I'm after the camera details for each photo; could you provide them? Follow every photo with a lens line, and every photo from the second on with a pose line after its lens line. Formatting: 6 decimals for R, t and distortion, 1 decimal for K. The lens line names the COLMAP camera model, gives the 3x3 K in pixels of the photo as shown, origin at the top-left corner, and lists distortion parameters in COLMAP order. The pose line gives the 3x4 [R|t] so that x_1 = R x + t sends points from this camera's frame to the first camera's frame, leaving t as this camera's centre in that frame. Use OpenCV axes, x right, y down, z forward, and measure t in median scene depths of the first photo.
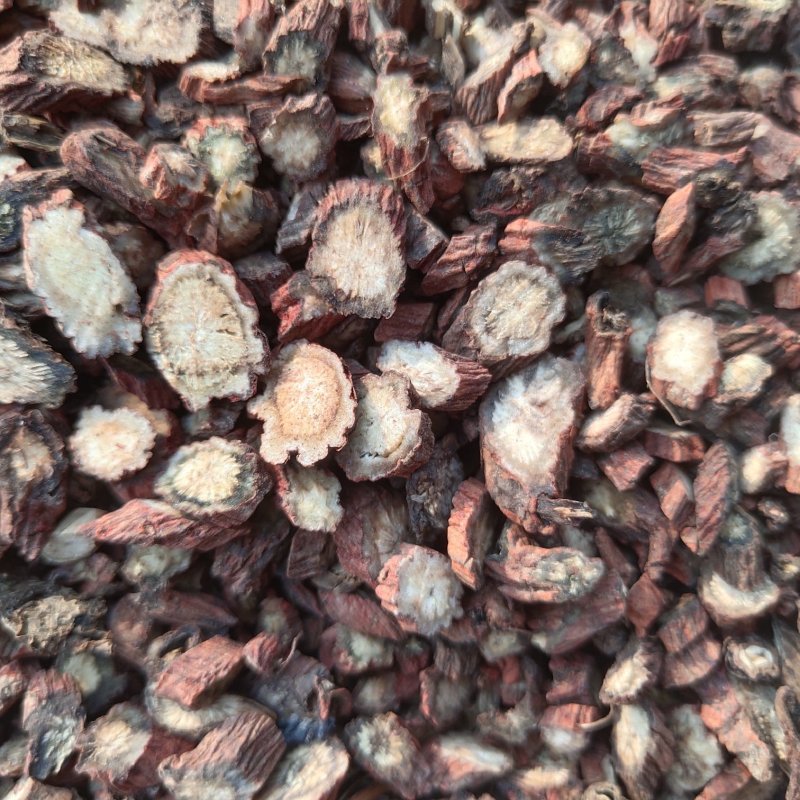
lens RADIAL K [[880.7, 0, 463.5], [0, 880.7, 400.4], [0, 0, 1]] dist [-0.059937, -0.012817]
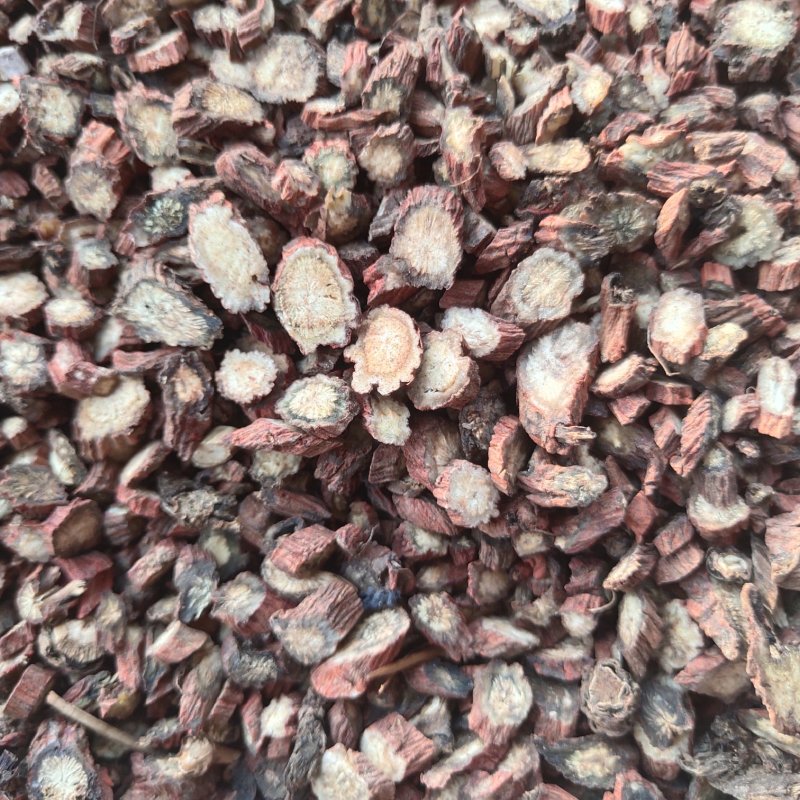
lens RADIAL K [[880.7, 0, 463.5], [0, 880.7, 400.4], [0, 0, 1]] dist [-0.059937, -0.012817]
pose [[0.992472, 0.027722, -0.119294, 0.100085], [-0.028529, 0.999580, -0.005064, 0.080452], [0.119104, 0.008430, 0.992846, -0.322425]]
